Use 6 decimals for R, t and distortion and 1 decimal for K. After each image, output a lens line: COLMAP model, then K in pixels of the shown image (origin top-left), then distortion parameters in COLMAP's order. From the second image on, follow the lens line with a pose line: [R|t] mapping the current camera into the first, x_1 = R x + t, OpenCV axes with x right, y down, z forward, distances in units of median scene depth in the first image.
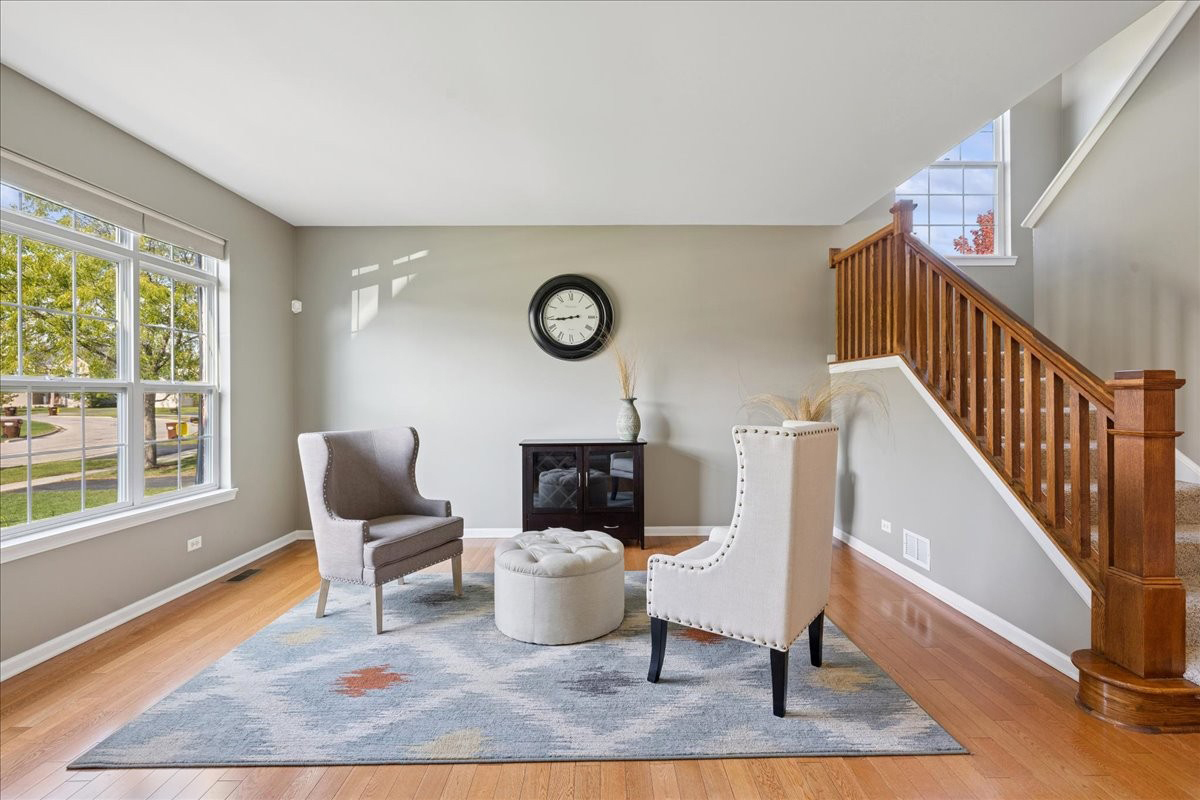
lens RADIAL K [[551.2, 0, 602.3], [0, 551.2, 391.8], [0, 0, 1]] dist [0.005068, -0.000385]
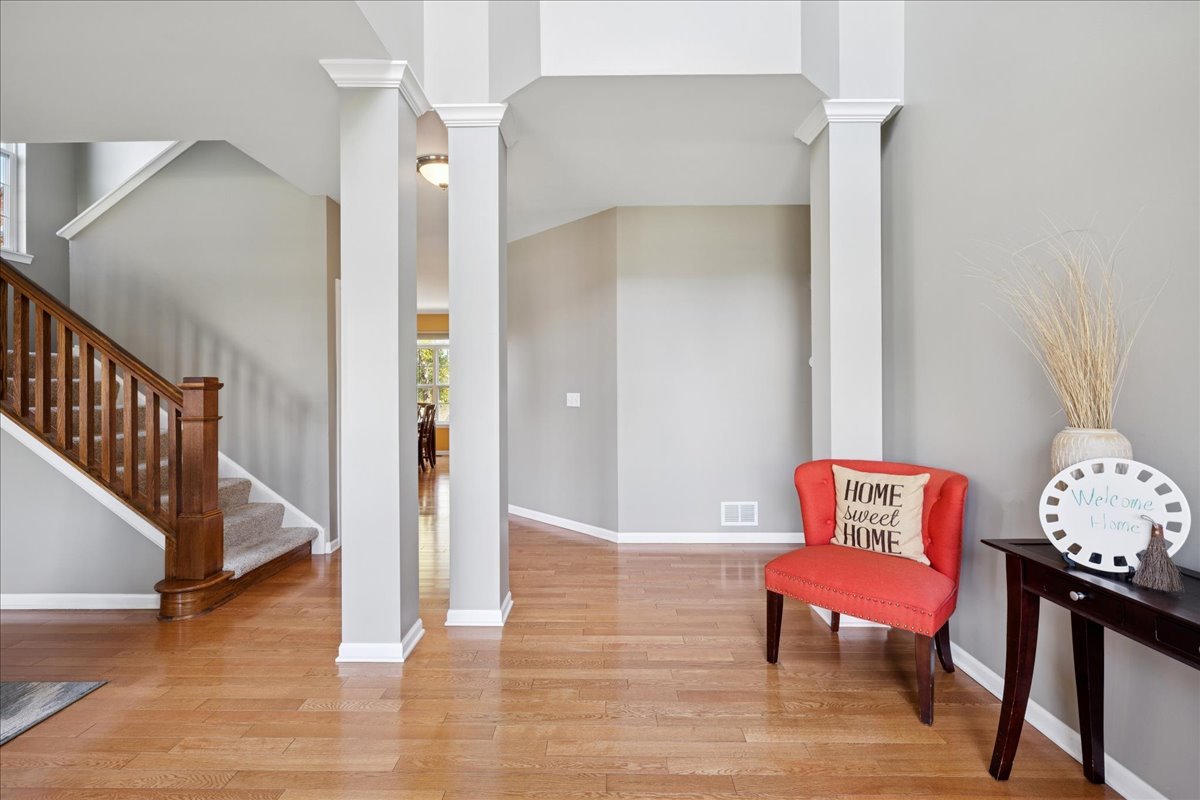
lens RADIAL K [[551.2, 0, 601.3], [0, 551.2, 393.0], [0, 0, 1]] dist [0.005068, -0.000385]
pose [[0.032913, -0.004393, 0.999449, -0.457516], [0.000199, 0.999990, 0.004389, -0.001436], [-0.999458, 0.000054, 0.032914, -0.127529]]
